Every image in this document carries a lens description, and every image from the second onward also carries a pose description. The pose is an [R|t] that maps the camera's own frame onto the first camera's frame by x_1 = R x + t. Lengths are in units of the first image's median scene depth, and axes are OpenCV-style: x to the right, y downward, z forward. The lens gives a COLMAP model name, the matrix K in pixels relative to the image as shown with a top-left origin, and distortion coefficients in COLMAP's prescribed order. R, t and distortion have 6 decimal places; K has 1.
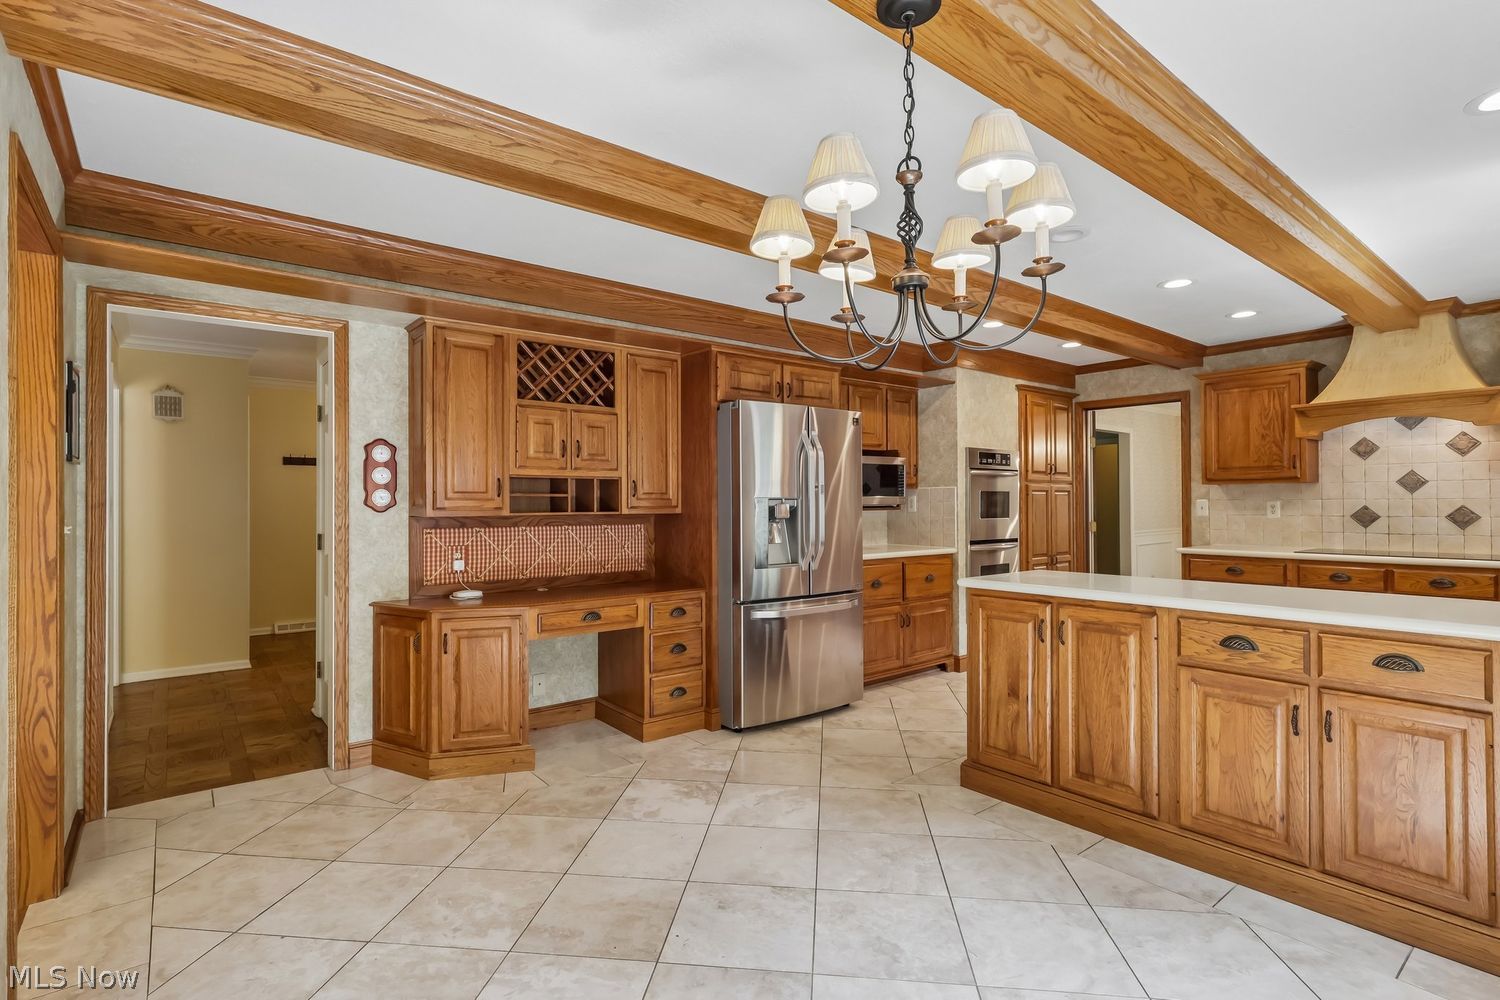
lens RADIAL K [[726.3, 0, 713.8], [0, 726.3, 501.5], [0, 0, 1]] dist [0.008218, 0.000939]
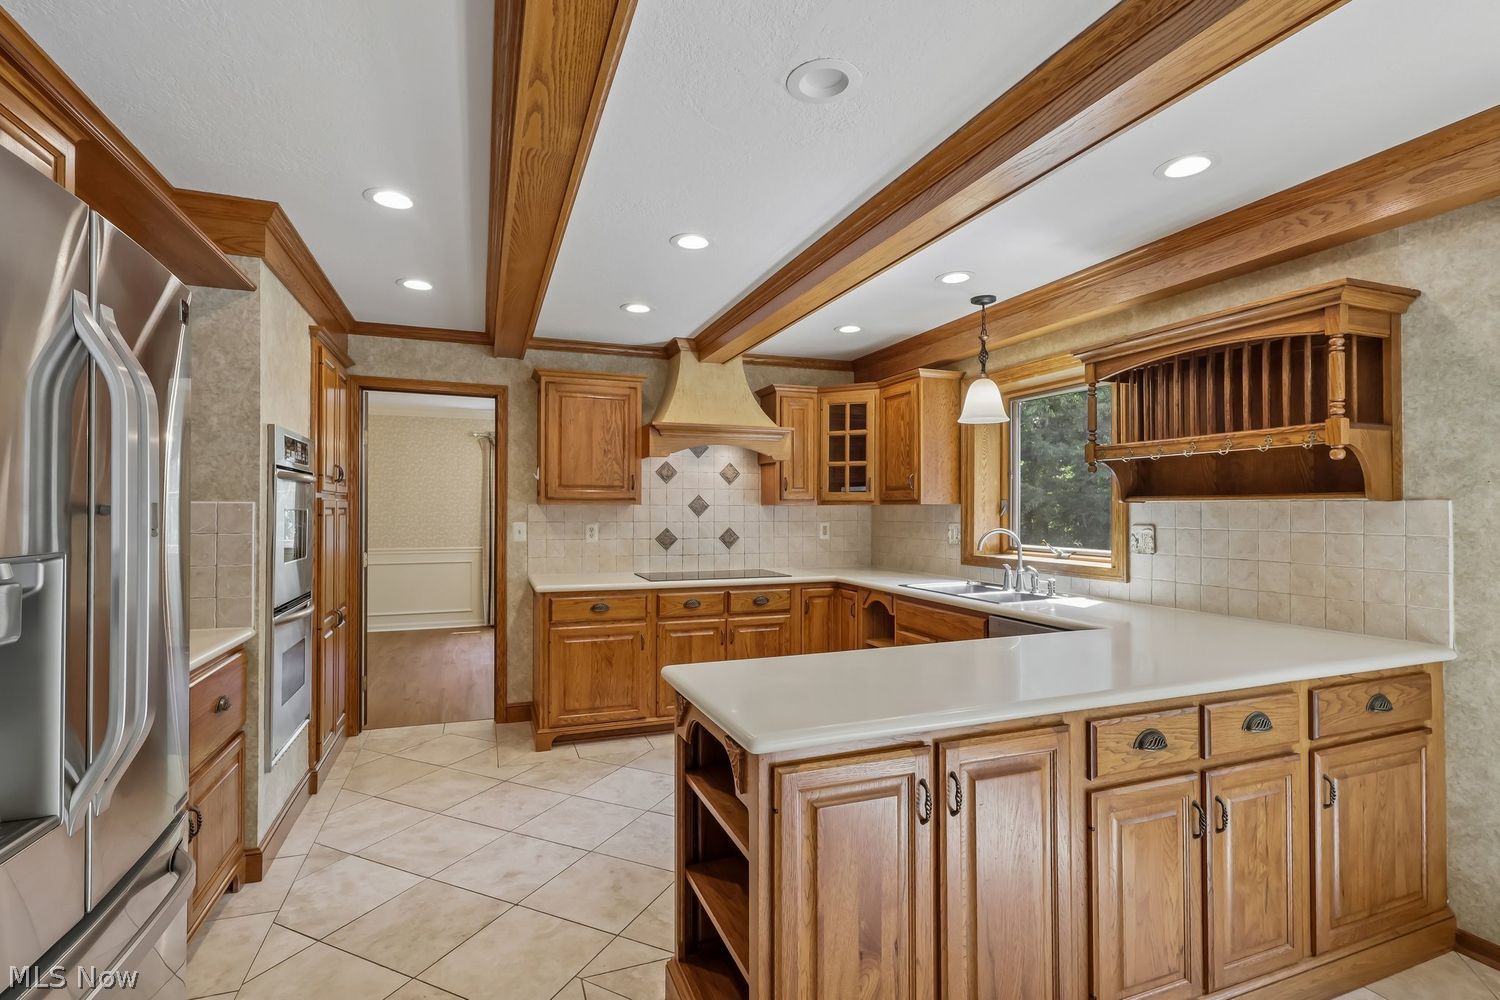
lens RADIAL K [[726.3, 0, 781.6], [0, 726.3, 512.1], [0, 0, 1]] dist [0.008218, 0.000939]
pose [[0.271232, 0.004959, 0.962501, -0.043434], [-0.006810, 0.999972, -0.003234, -0.014639], [-0.962490, -0.005677, 0.271258, 0.558226]]
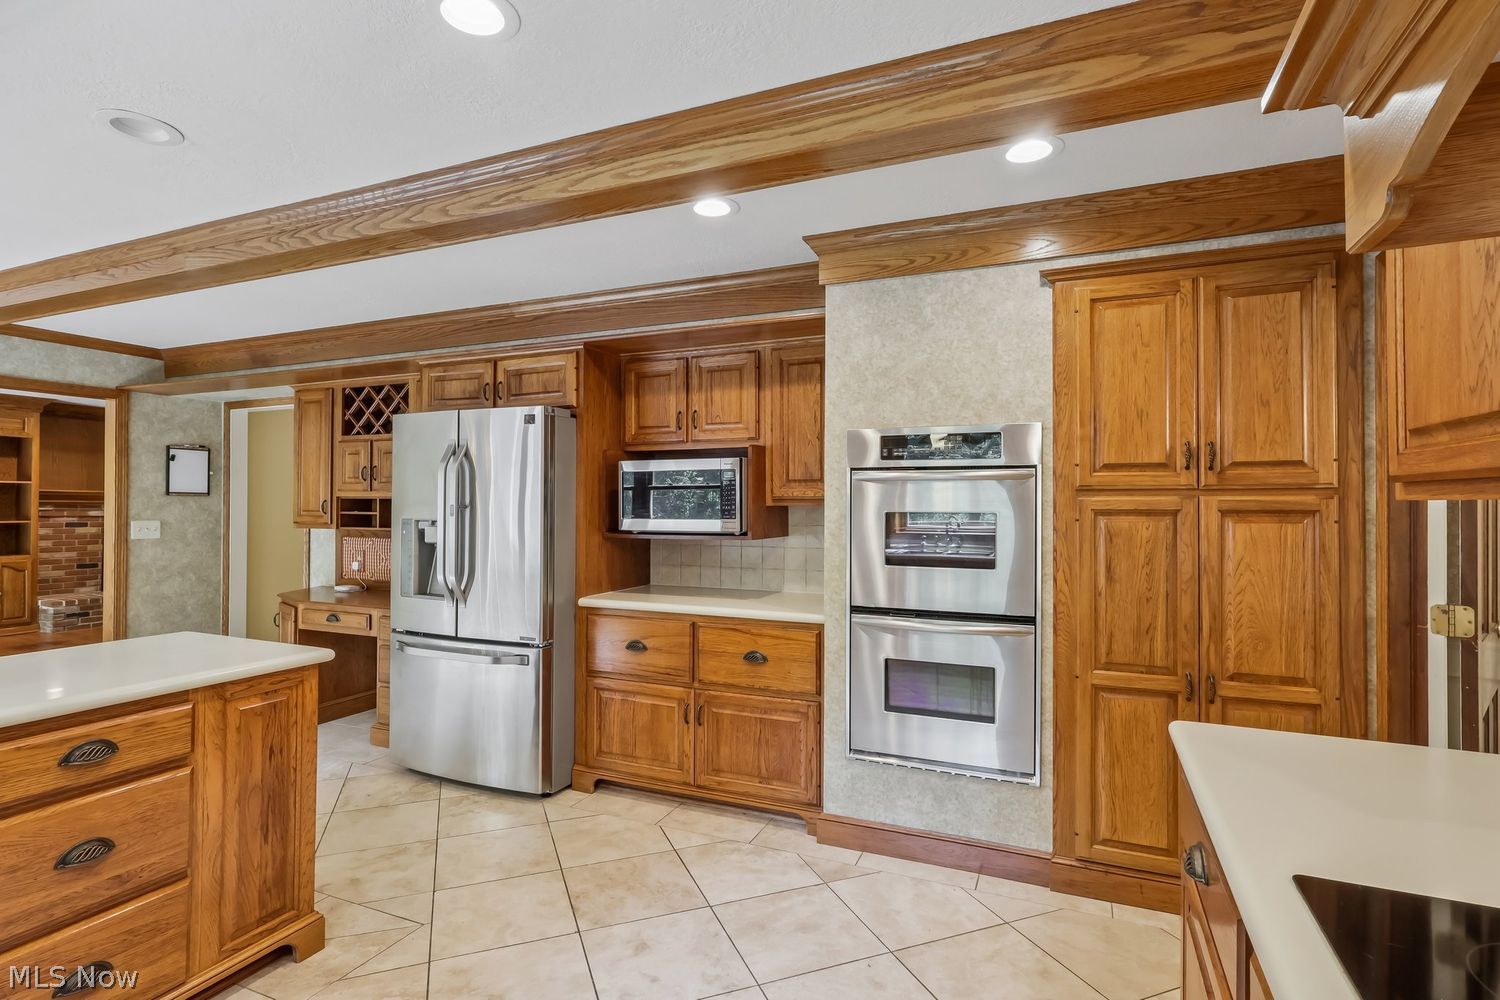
lens RADIAL K [[726.3, 0, 795.6], [0, 726.3, 504.2], [0, 0, 1]] dist [0.008218, 0.000939]
pose [[0.493022, 0.005697, -0.869998, 0.853776], [-0.004613, 0.999982, 0.003934, -0.023124], [0.870004, 0.002074, 0.493040, 0.753991]]
